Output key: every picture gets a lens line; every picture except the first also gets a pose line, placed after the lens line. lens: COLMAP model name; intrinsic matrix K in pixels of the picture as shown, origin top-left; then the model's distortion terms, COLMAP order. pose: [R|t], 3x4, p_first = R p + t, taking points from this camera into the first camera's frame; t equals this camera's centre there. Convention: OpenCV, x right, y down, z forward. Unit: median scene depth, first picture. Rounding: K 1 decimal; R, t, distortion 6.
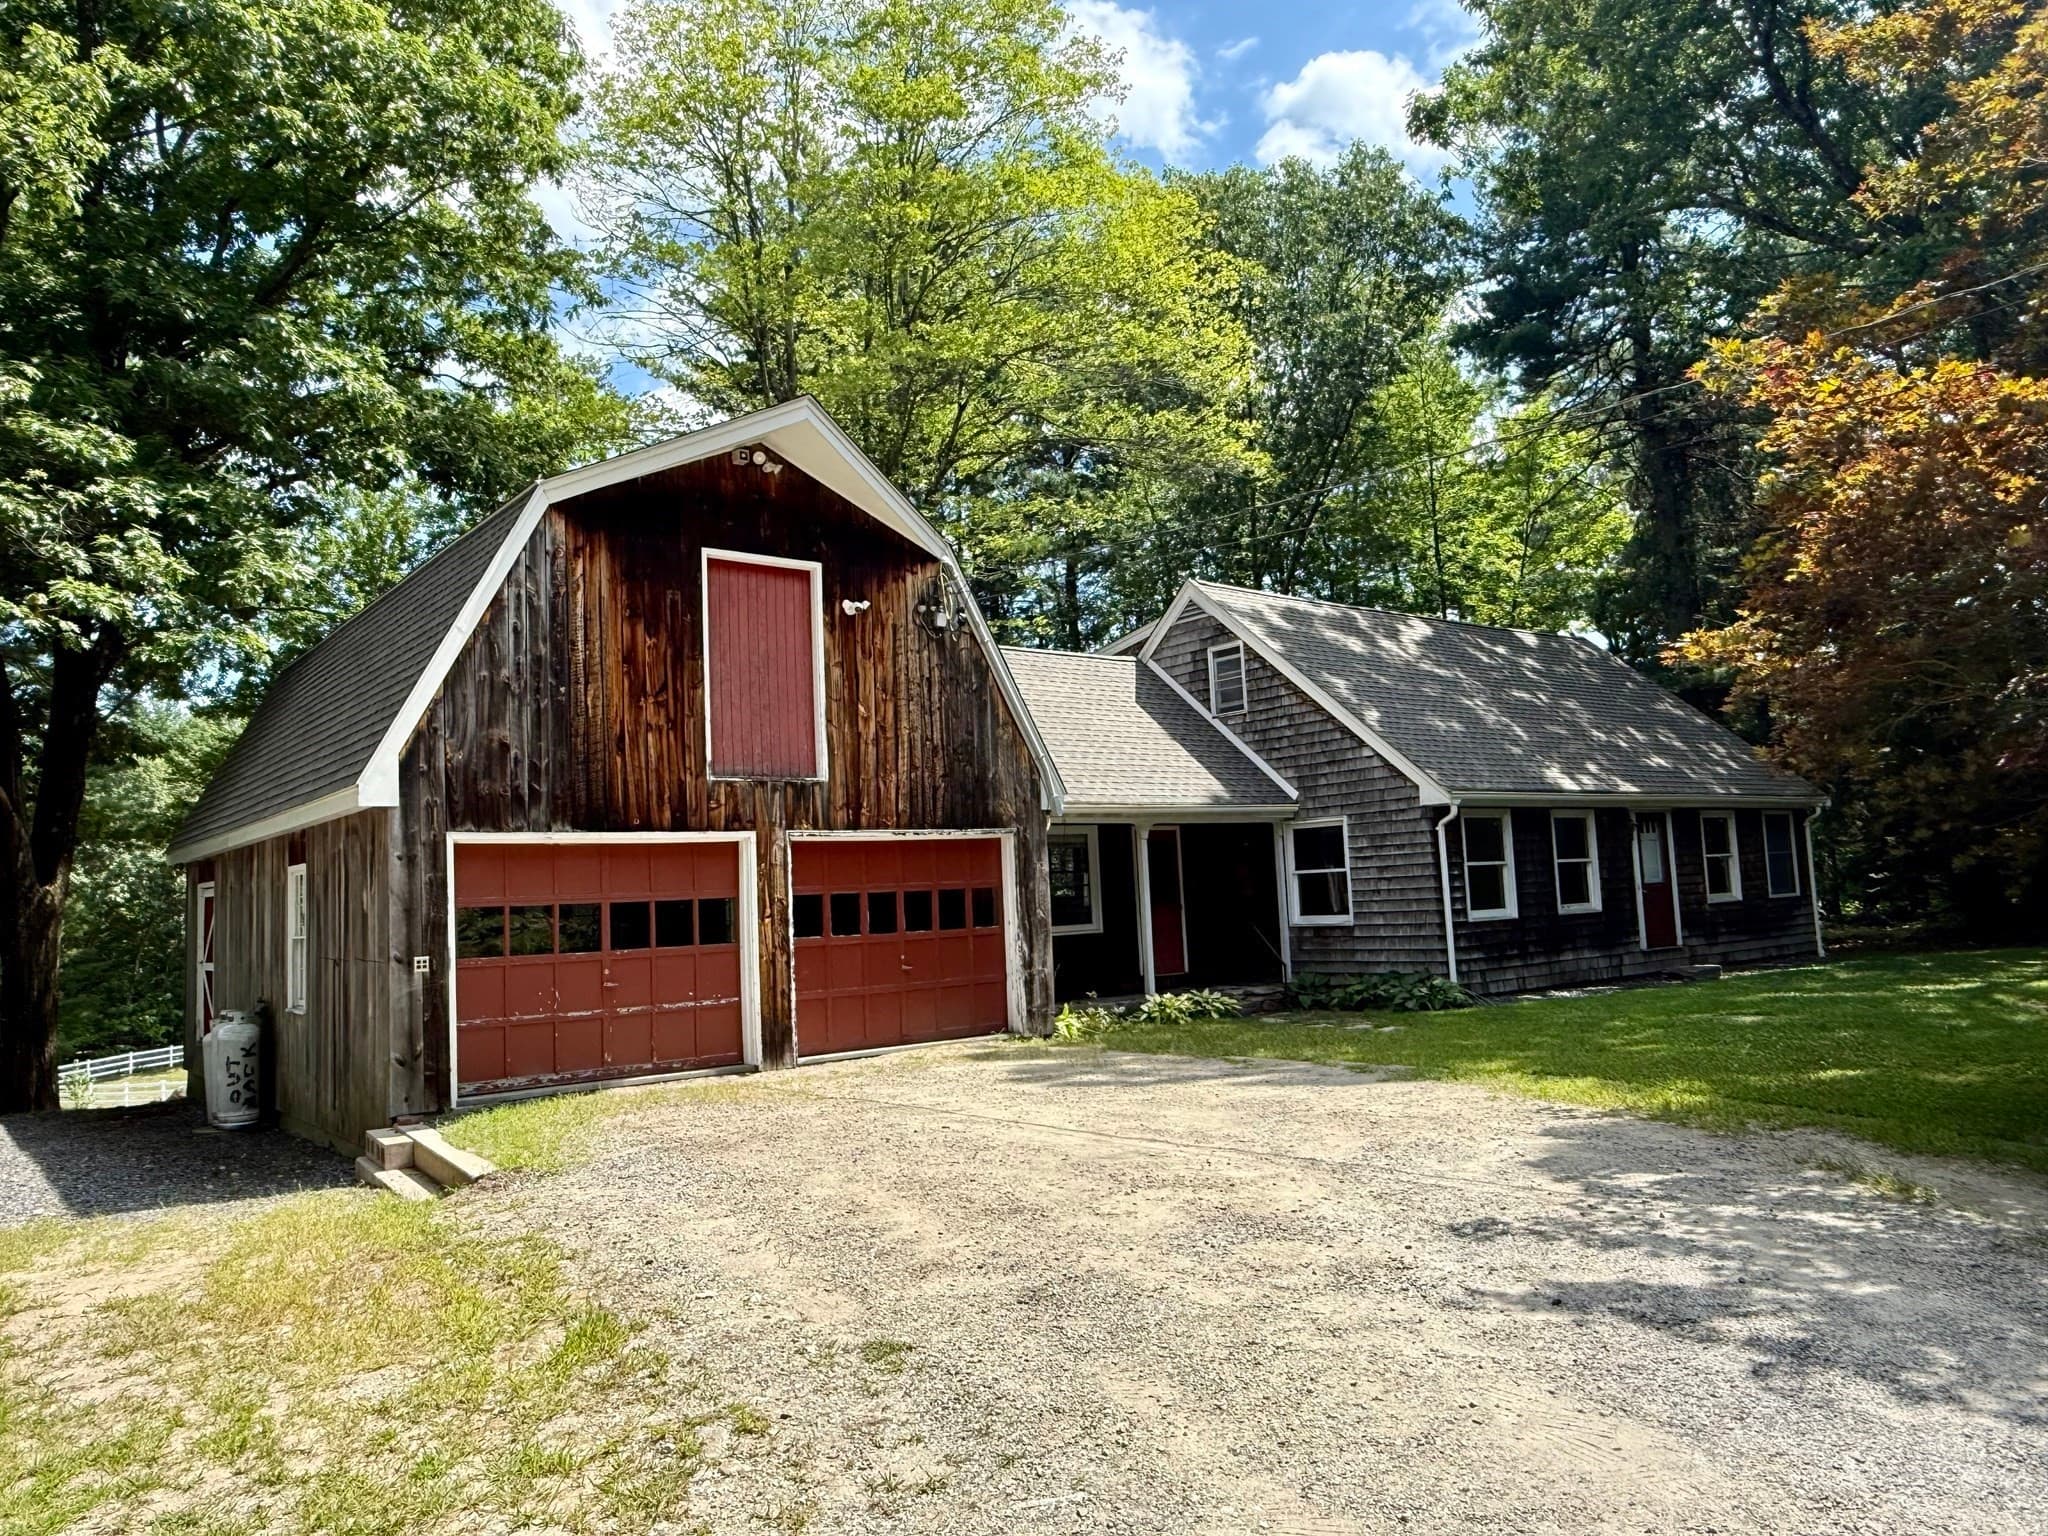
lens RADIAL K [[1438.4, 0, 1027.6], [0, 1438.4, 762.5], [0, 0, 1]] dist [0.006609, 0.001216]
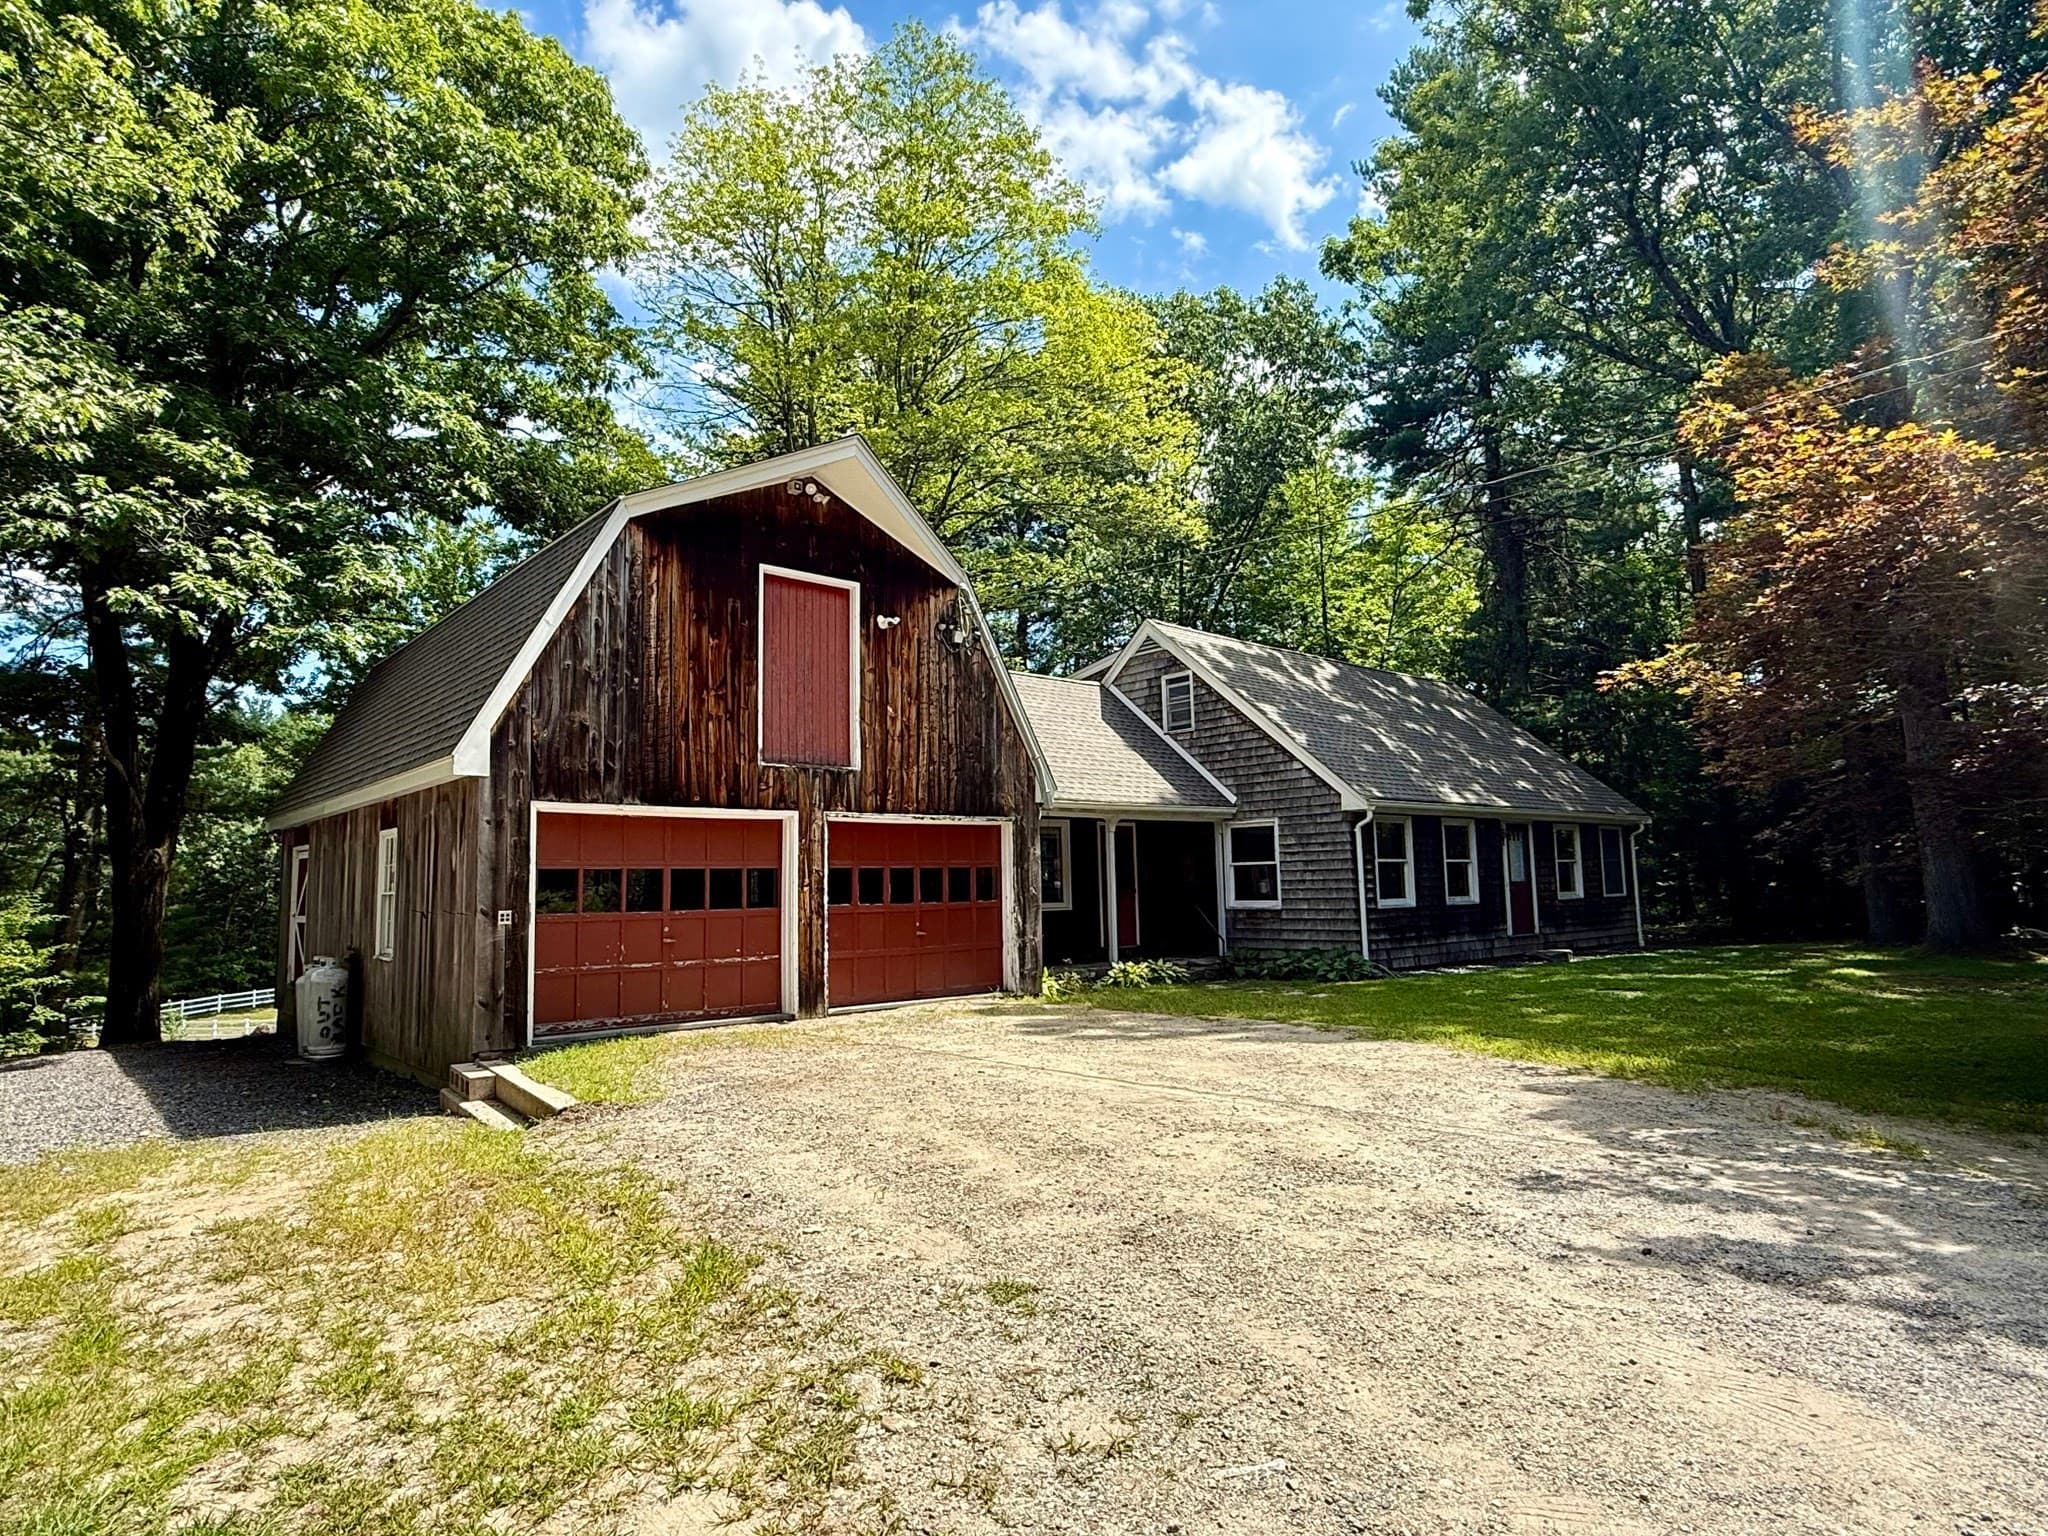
lens RADIAL K [[1150.2, 0, 1022.7], [0, 1150.2, 769.5], [0, 0, 1]] dist [0.006005, 0.000741]
pose [[0.998354, 0.031567, 0.047880, -0.050363], [-0.031133, 0.999467, -0.009779, 0.016413], [-0.048163, 0.008272, 0.998805, 0.064628]]
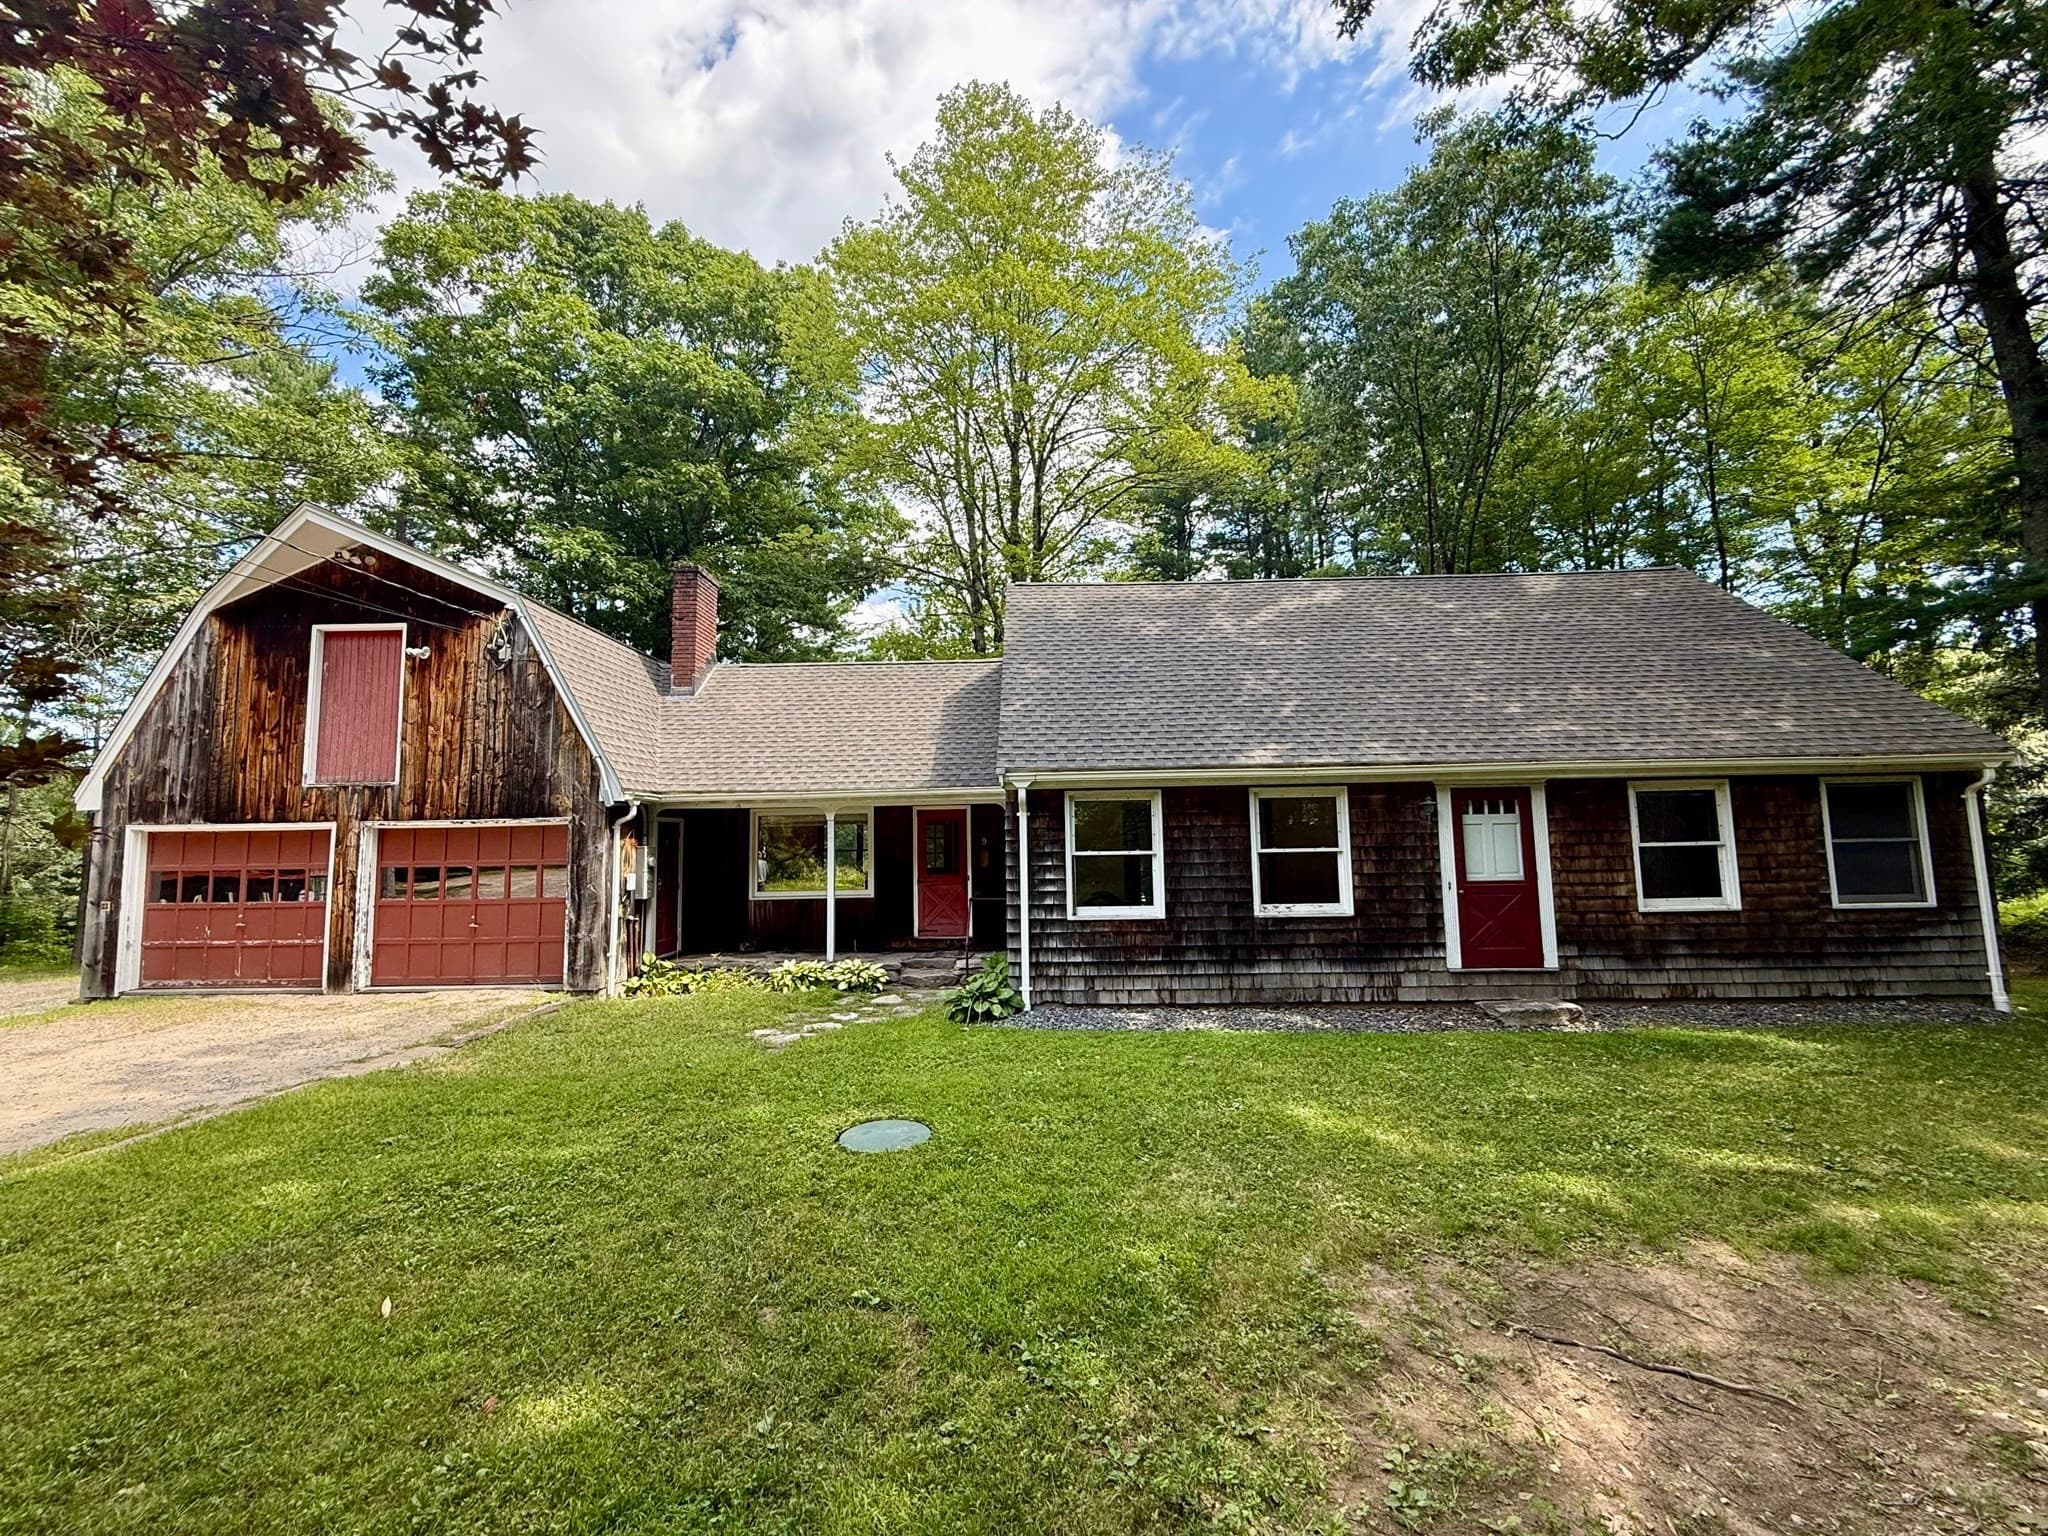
lens RADIAL K [[814.5, 0, 1019.3], [0, 814.5, 772.7], [0, 0, 1]] dist [-0.001281, -0.000129]
pose [[0.764835, -0.024366, -0.643765, 0.763525], [0.042082, 0.999040, 0.012183, 0.016494], [0.642851, -0.036408, 0.765126, 0.757908]]
